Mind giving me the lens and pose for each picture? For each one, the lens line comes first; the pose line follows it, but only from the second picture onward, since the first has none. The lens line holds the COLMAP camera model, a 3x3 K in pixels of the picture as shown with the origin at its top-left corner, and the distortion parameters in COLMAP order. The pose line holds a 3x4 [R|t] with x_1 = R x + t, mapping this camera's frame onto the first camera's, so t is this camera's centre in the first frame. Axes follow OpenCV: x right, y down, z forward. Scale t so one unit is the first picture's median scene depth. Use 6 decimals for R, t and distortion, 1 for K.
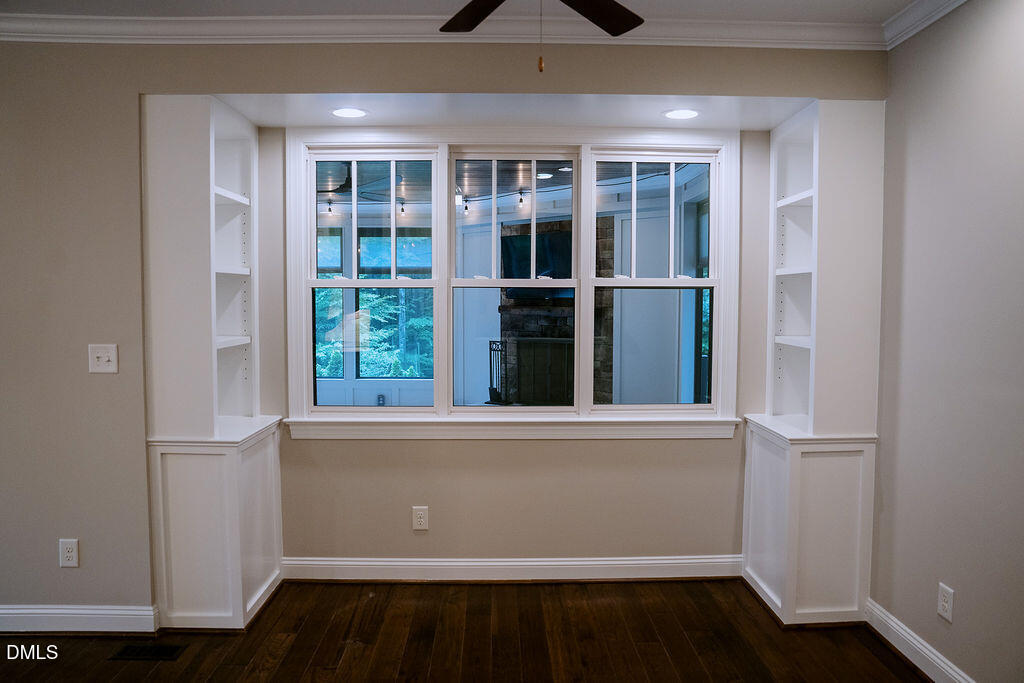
lens RADIAL K [[702.1, 0, 512.0], [0, 702.1, 341.5], [0, 0, 1]] dist [-0.124388, 0.092116]
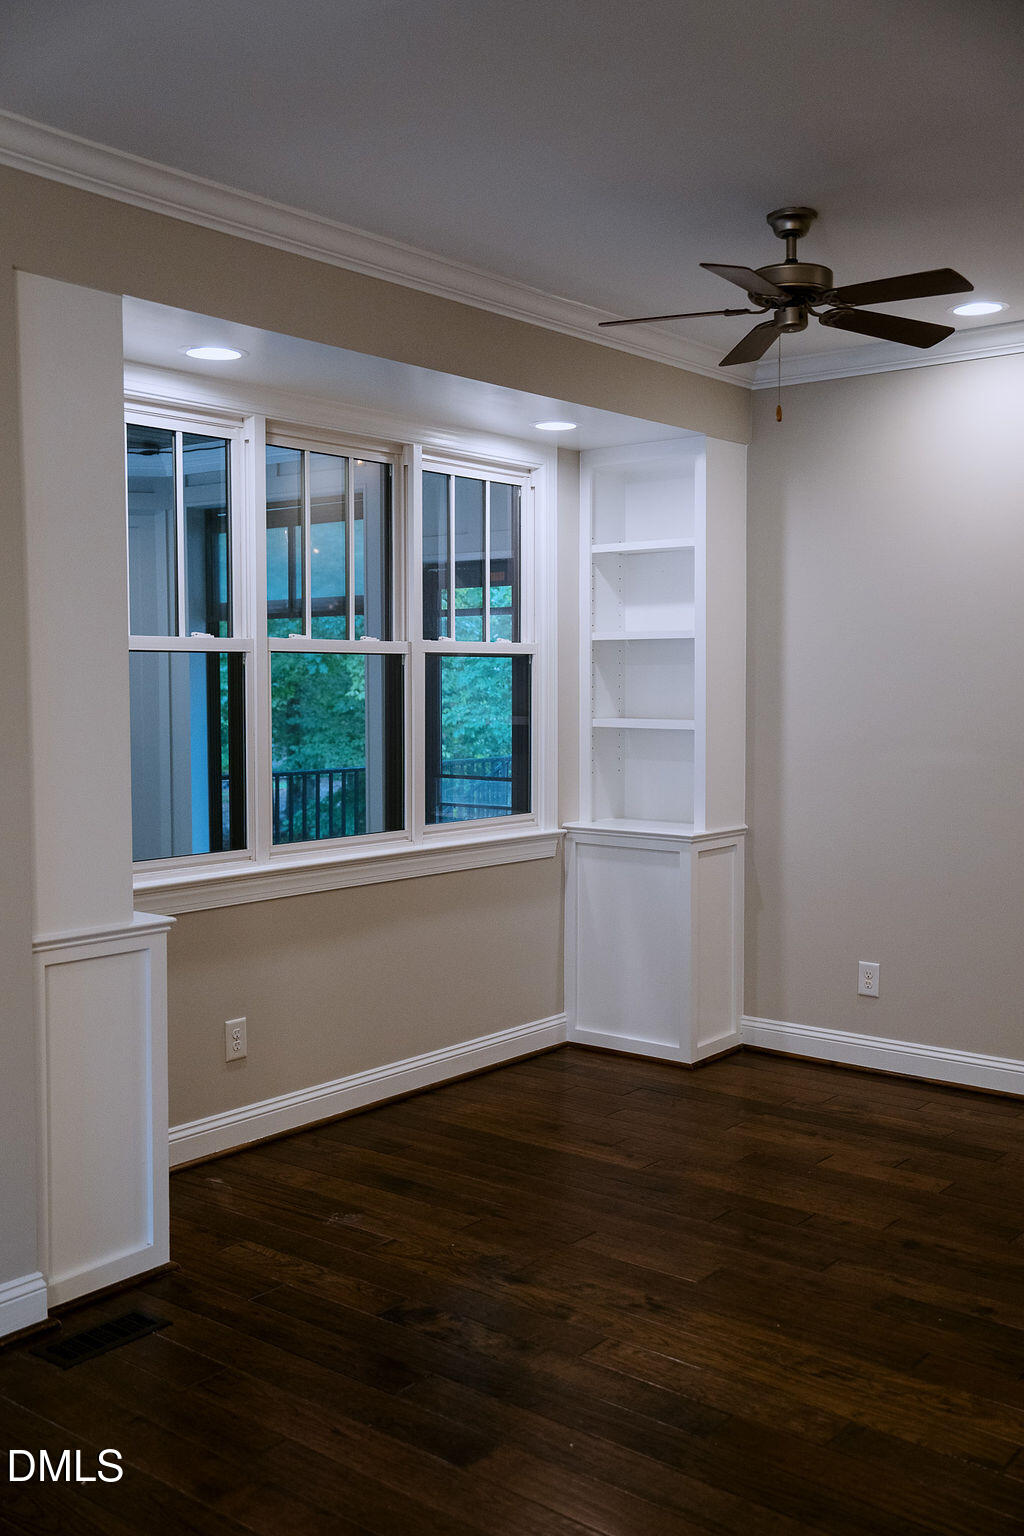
lens RADIAL K [[1461.5, 0, 512.0], [0, 1461.5, 768.0], [0, 0, 1]] dist [-0.007011, -0.000773]
pose [[0.644446, -0.048159, 0.763132, -0.935296], [0.047006, 0.998622, 0.023324, 0.004611], [-0.763204, 0.020841, 0.645821, 0.009632]]
